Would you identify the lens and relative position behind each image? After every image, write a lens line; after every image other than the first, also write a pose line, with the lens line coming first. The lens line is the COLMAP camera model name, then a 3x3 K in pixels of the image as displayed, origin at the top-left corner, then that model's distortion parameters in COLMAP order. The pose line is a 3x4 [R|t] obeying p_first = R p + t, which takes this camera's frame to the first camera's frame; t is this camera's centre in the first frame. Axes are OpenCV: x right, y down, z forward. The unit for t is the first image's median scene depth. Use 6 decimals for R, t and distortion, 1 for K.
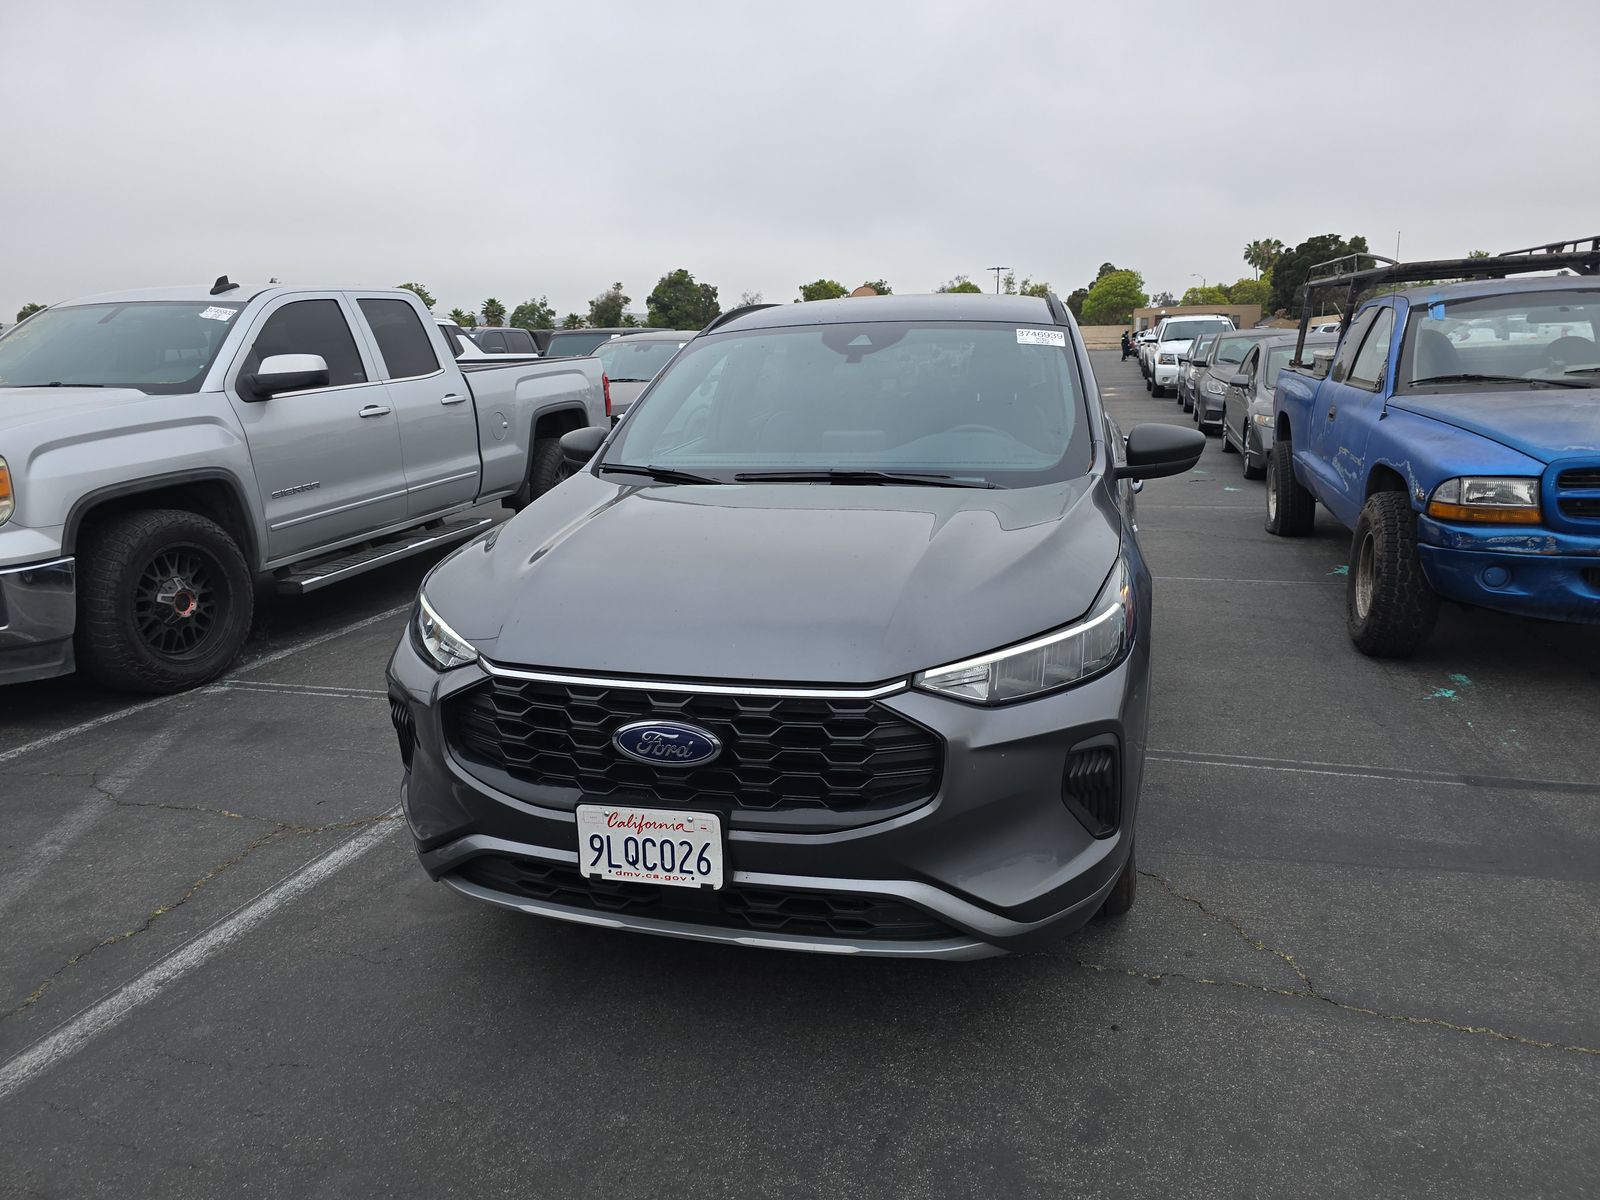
lens RADIAL K [[1074.1, 0, 800.0], [0, 1074.1, 600.0], [0, 0, 1]] dist [0.044154, -0.041307]
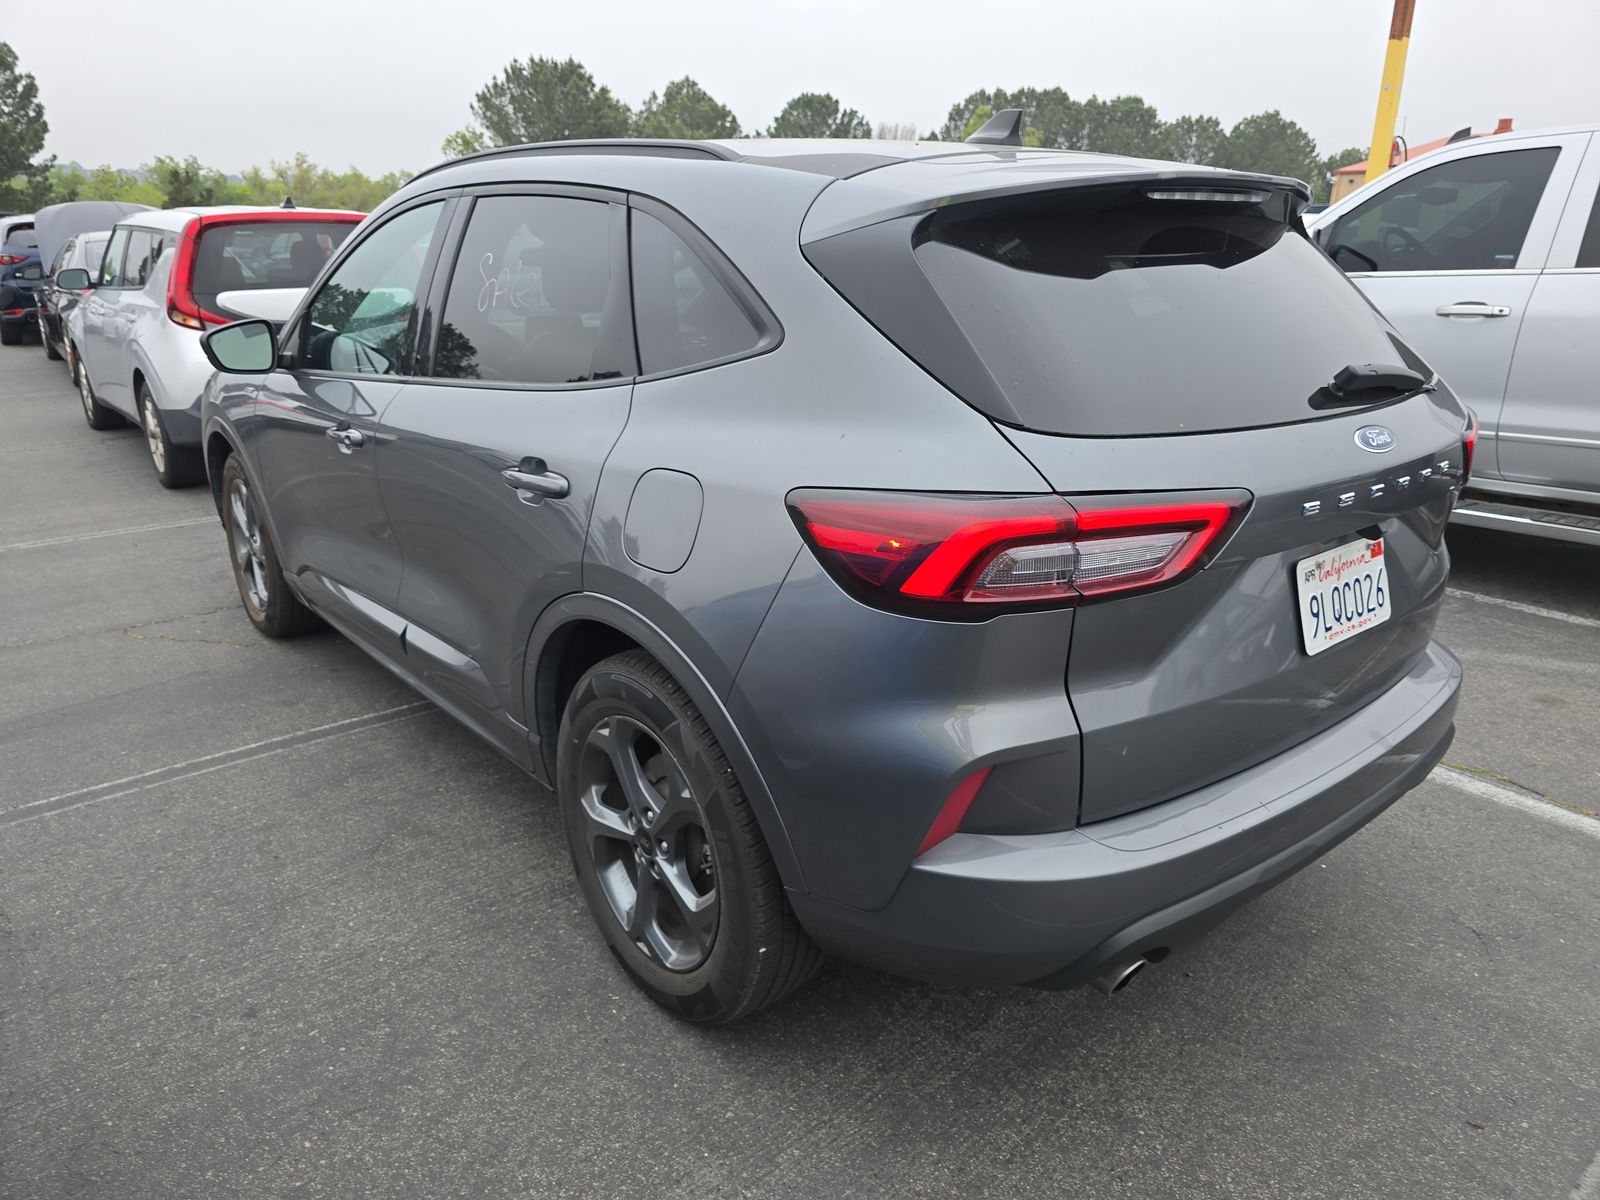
lens RADIAL K [[1066.5, 0, 793.6], [0, 1066.5, 606.3], [0, 0, 1]] dist [0.044132, -0.037486]
pose [[-0.570413, 0.289663, -0.768586, 0.844543], [-0.174682, 0.871561, 0.458113, -0.457532], [0.802568, 0.395572, -0.446551, 1.878275]]
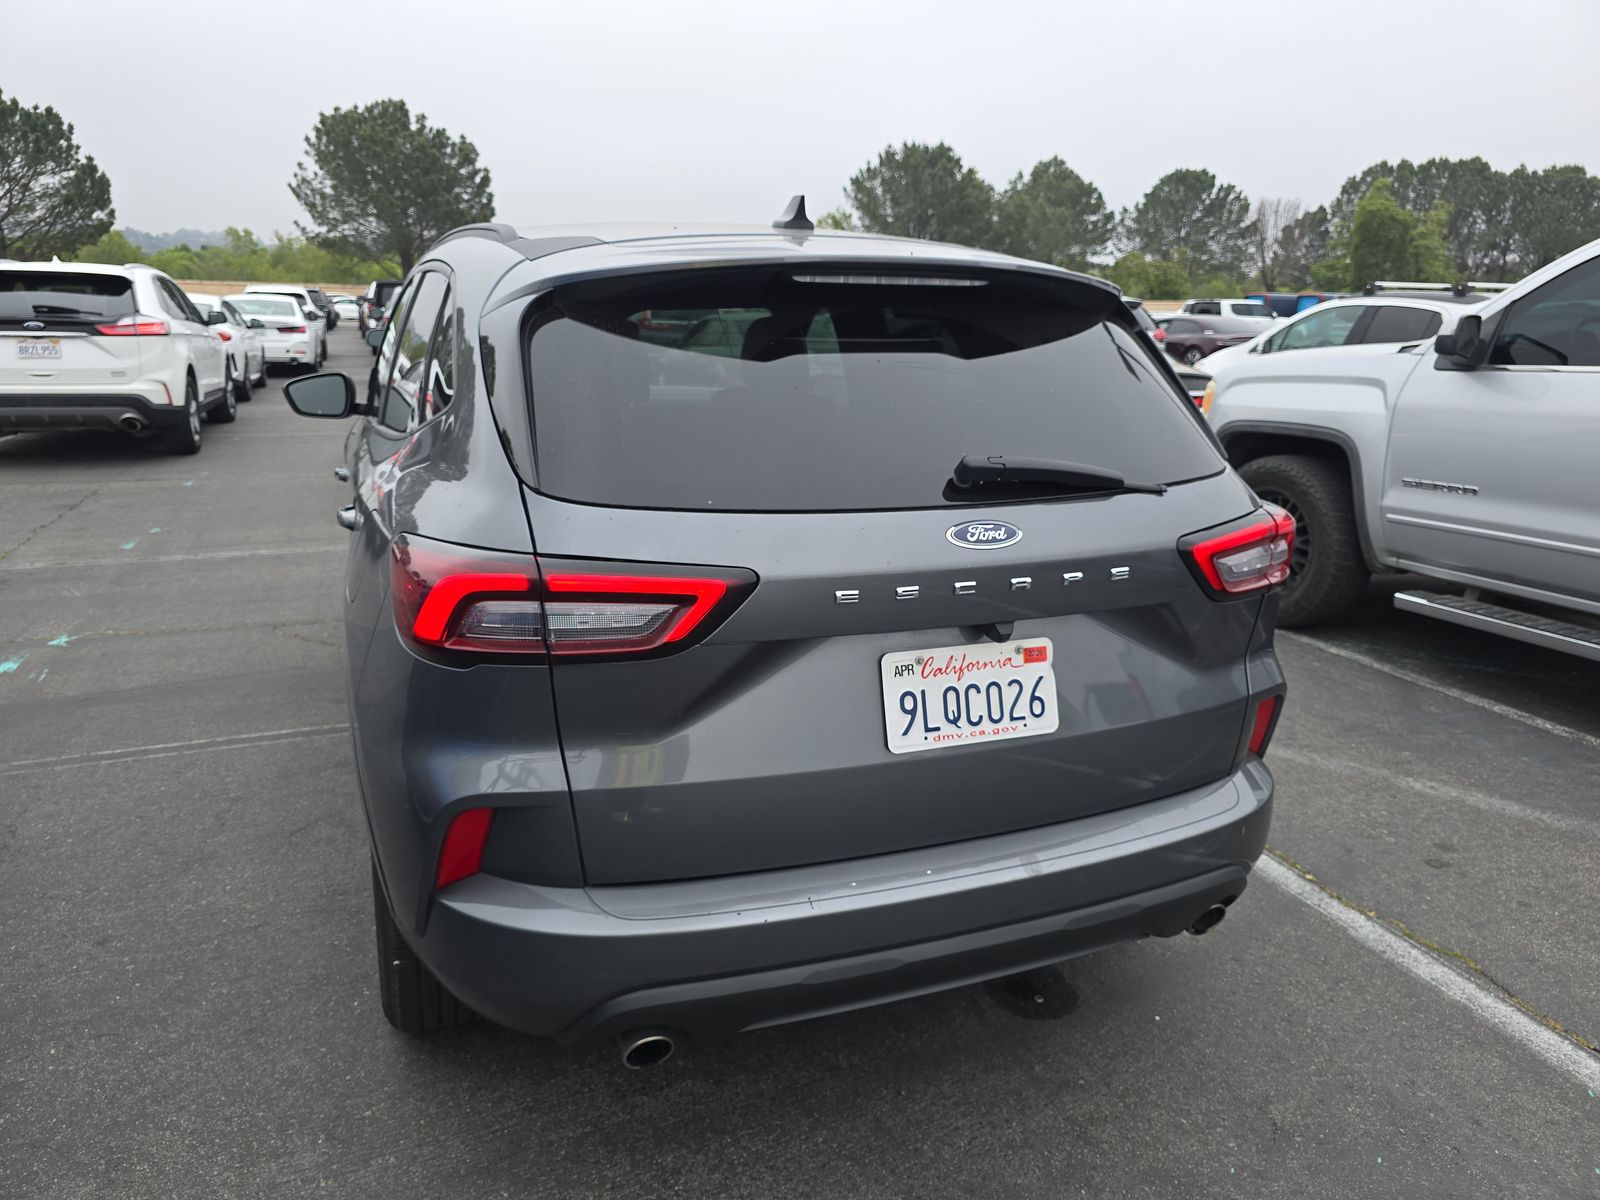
lens RADIAL K [[1074.1, 0, 800.0], [0, 1074.1, 600.0], [0, 0, 1]] dist [0.044154, -0.041307]
pose [[-0.795231, 0.167908, -0.582593, 0.626180], [-0.137648, 0.885801, 0.443182, -0.517753], [0.590475, 0.432625, -0.681304, 2.132300]]
